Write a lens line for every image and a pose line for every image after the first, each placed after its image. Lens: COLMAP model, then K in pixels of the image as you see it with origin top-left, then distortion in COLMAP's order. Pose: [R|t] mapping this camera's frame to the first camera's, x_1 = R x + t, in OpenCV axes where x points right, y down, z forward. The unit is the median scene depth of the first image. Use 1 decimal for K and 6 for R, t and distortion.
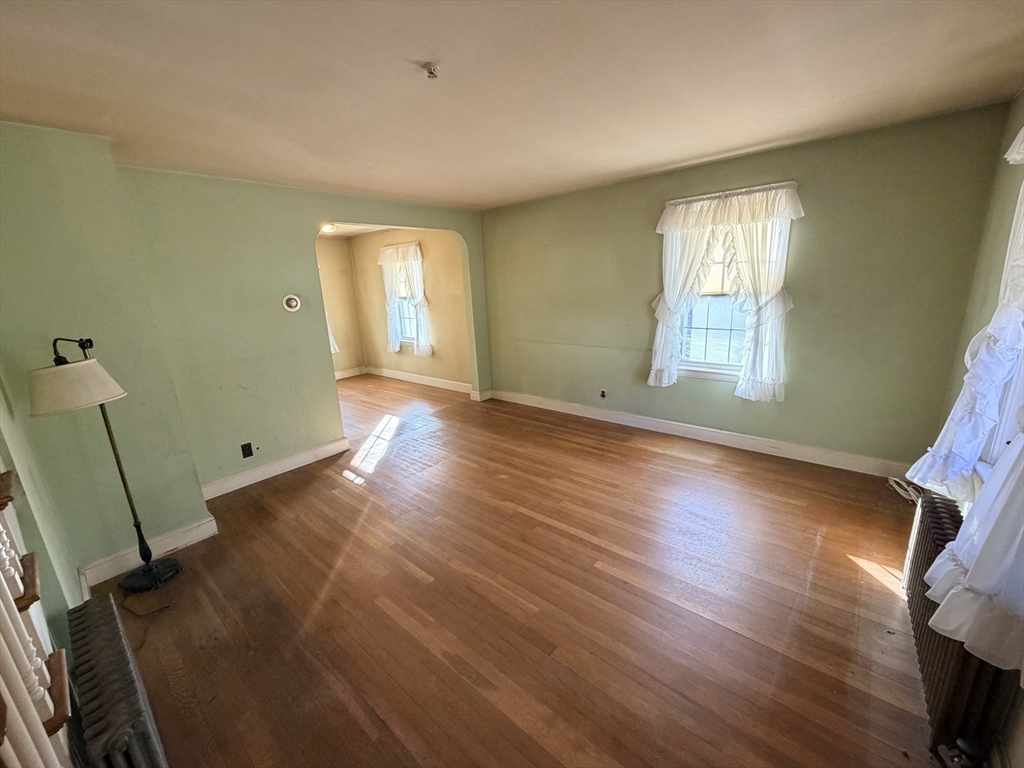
lens RADIAL K [[407.8, 0, 512.0], [0, 407.8, 384.0], [0, 0, 1]] dist [-0.000968, -0.000057]
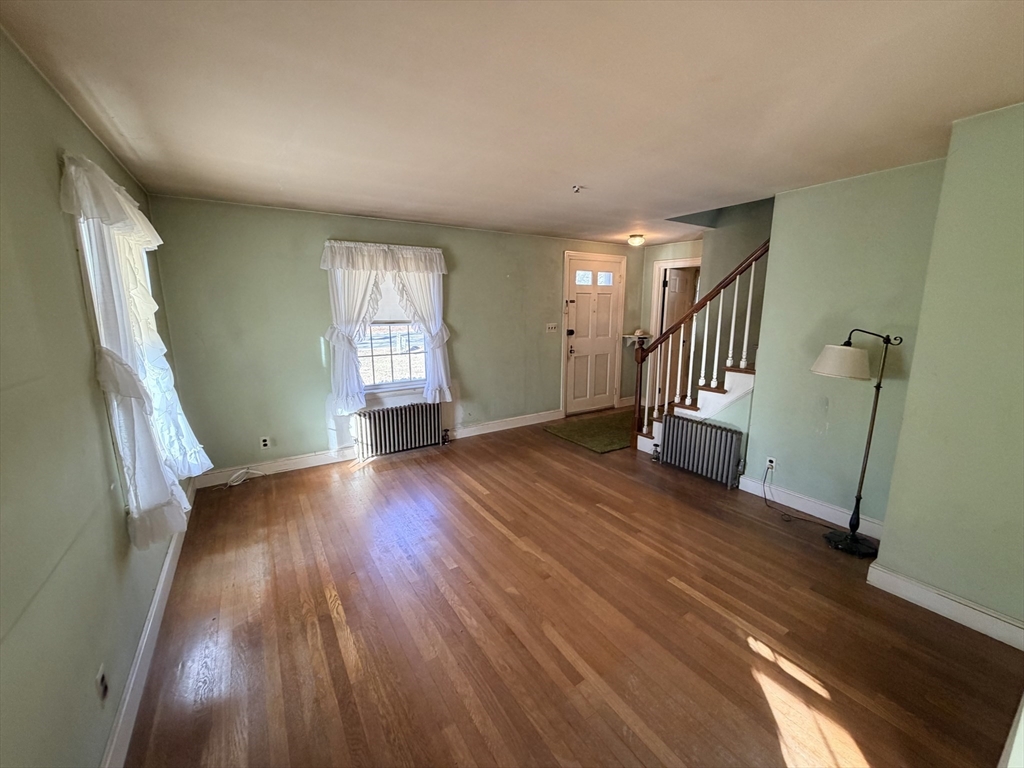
lens RADIAL K [[407.8, 0, 512.0], [0, 407.8, 384.0], [0, 0, 1]] dist [-0.000968, -0.000057]
pose [[-0.957077, 0.001315, 0.289830, -0.117897], [0.123091, 0.907171, 0.402354, -0.193515], [-0.262396, 0.420759, -0.868395, 0.781646]]
